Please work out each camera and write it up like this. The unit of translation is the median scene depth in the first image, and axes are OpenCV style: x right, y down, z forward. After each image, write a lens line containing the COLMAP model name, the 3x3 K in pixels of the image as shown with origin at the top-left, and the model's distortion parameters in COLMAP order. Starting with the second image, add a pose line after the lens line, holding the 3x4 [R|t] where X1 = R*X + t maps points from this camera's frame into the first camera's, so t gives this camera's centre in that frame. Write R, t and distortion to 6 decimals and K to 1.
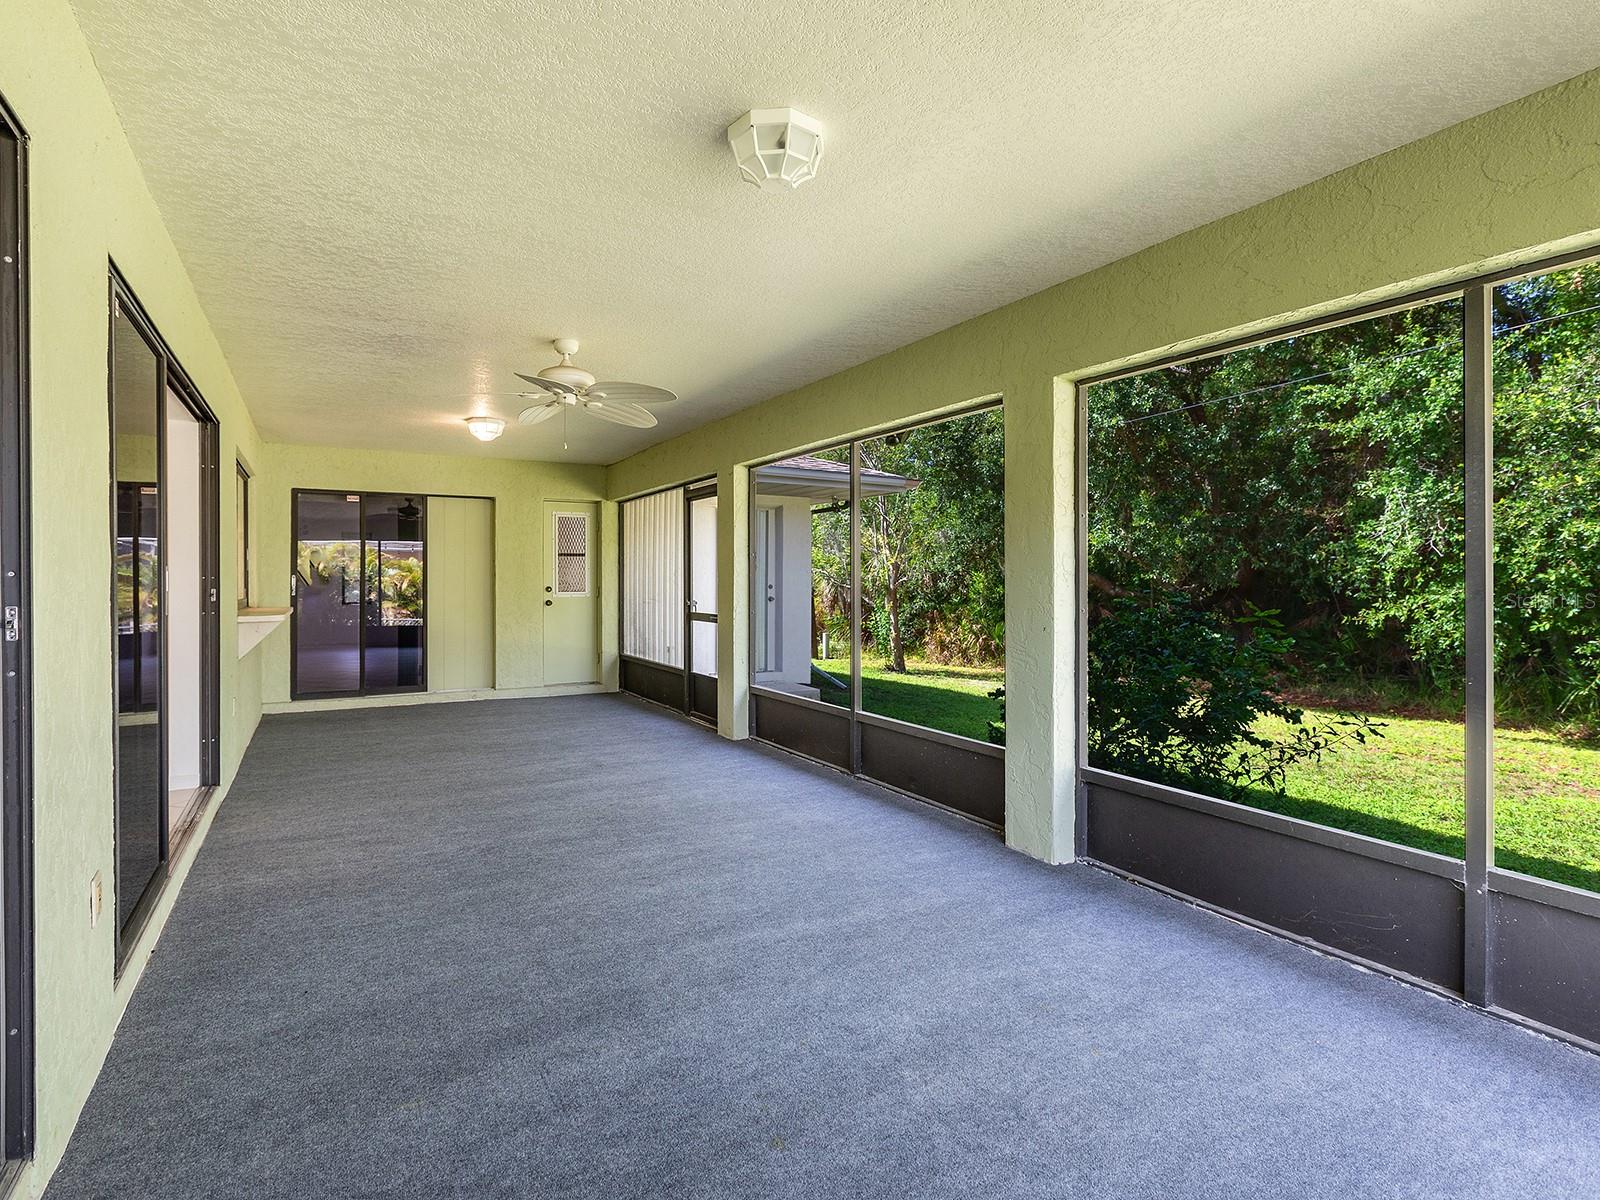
lens RADIAL K [[812.0, 0, 801.8], [0, 812.0, 597.8], [0, 0, 1]] dist [-0.004501, 0.000693]
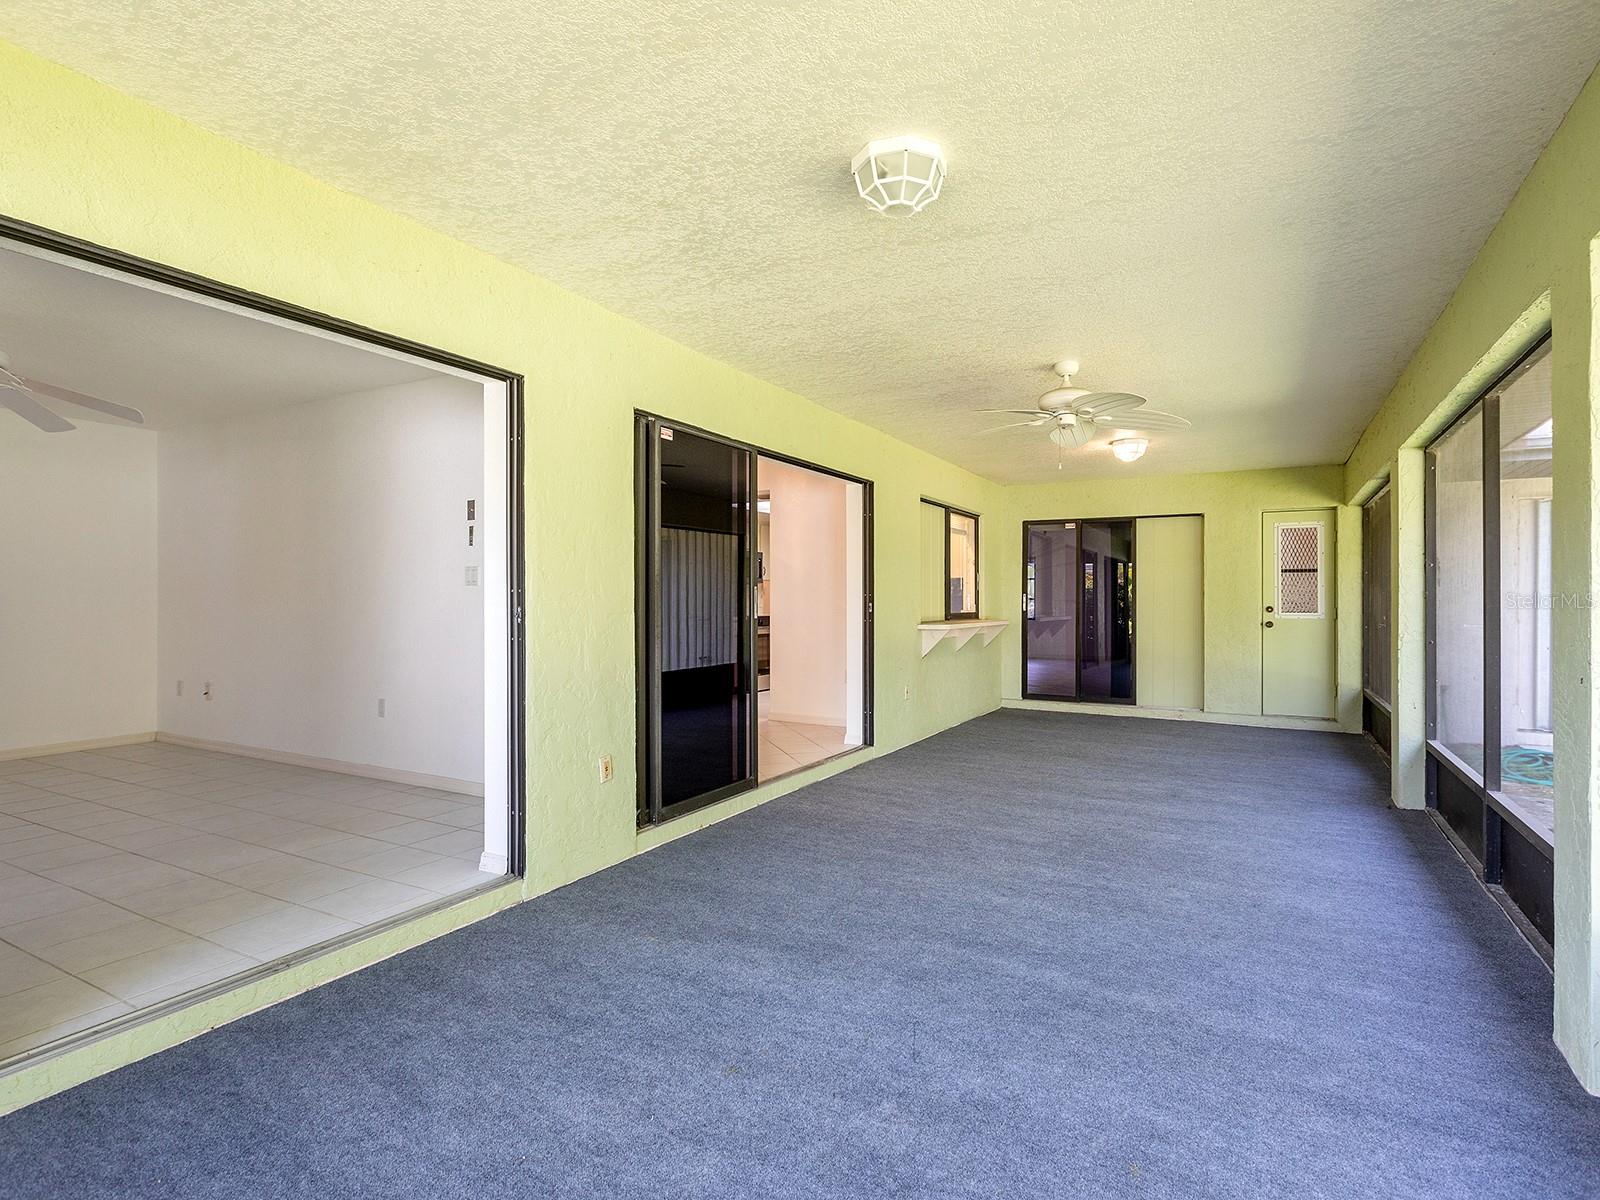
lens RADIAL K [[812.0, 0, 801.8], [0, 812.0, 597.8], [0, 0, 1]] dist [-0.004501, 0.000693]
pose [[0.526534, 0.001512, -0.850153, 0.408714], [-0.023333, 0.999647, -0.012673, 0.001377], [0.849834, 0.026509, 0.526383, 0.182635]]
